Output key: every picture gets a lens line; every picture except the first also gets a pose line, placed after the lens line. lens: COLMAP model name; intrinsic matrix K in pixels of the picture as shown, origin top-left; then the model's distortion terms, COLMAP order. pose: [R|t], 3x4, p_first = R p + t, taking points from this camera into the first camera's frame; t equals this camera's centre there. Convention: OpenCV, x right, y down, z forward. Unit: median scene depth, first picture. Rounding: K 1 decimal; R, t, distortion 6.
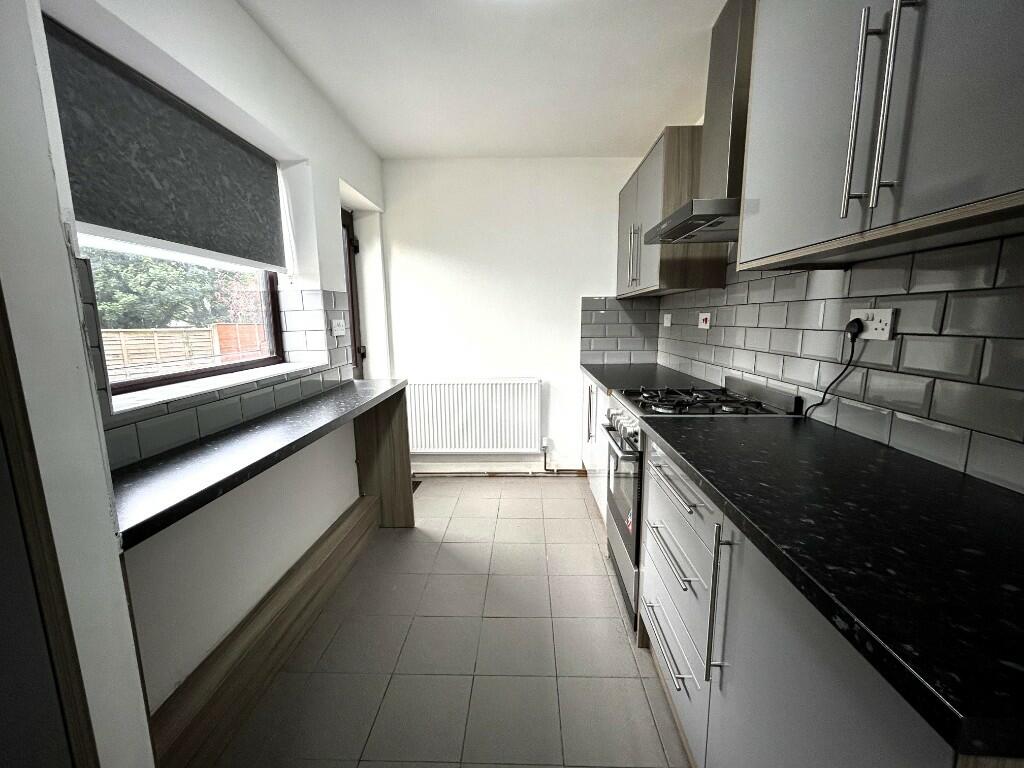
lens RADIAL K [[418.1, 0, 513.6], [0, 418.1, 384.7], [0, 0, 1]] dist [0.004202, 0.000372]
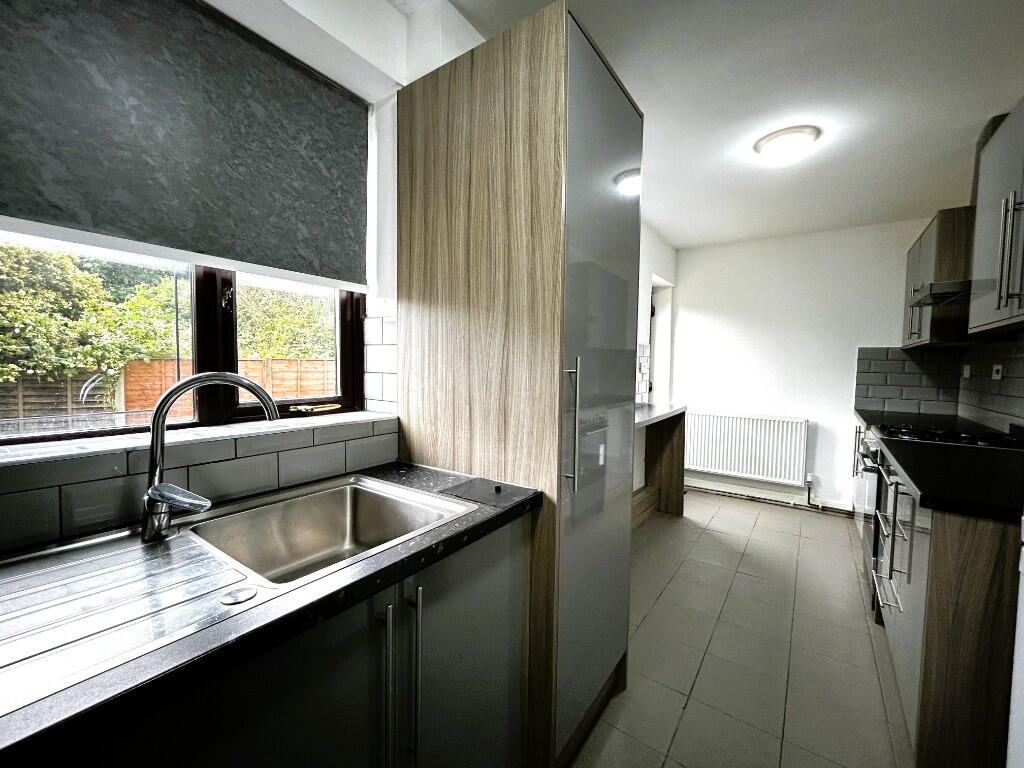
lens RADIAL K [[418.1, 0, 513.0], [0, 418.1, 384.2], [0, 0, 1]] dist [0.004202, 0.000372]
pose [[0.828774, 0.050446, -0.557306, 0.032039], [-0.110692, 0.991028, -0.074906, 0.065782], [0.548527, 0.123769, 0.826922, -0.383960]]
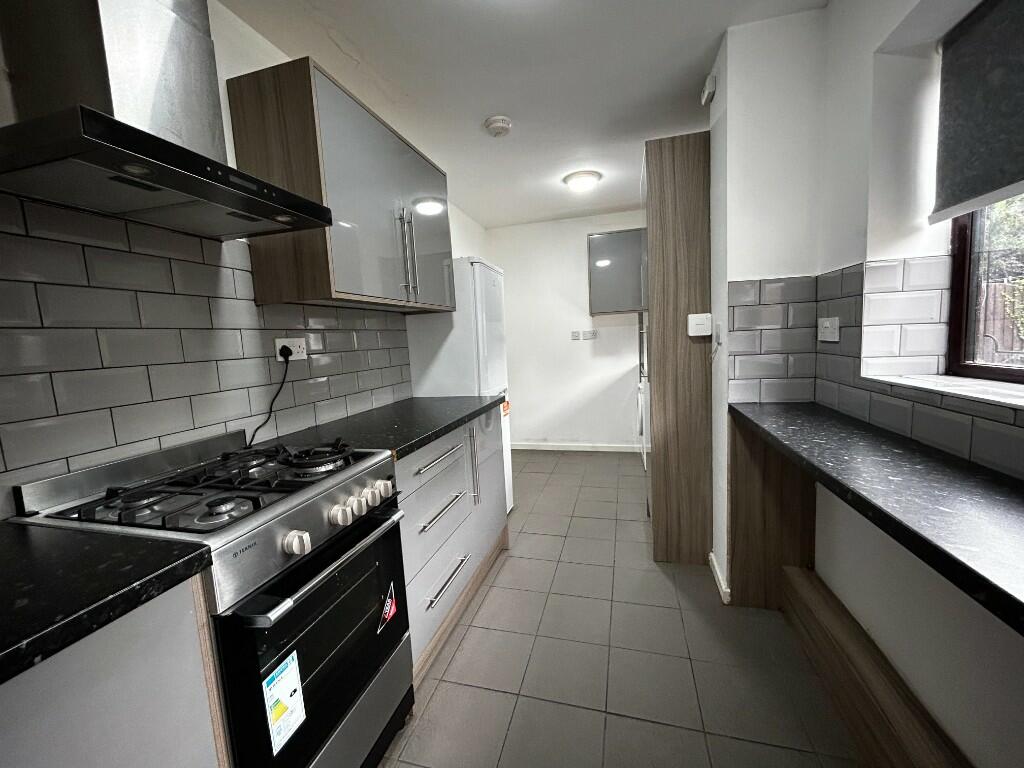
lens RADIAL K [[418.1, 0, 513.6], [0, 418.1, 382.3], [0, 0, 1]] dist [0.004202, 0.000372]
pose [[-0.969711, 0.026921, 0.242767, -0.105724], [0.092748, 0.960050, 0.264010, -0.187203], [-0.225961, 0.278529, -0.933468, 1.197885]]
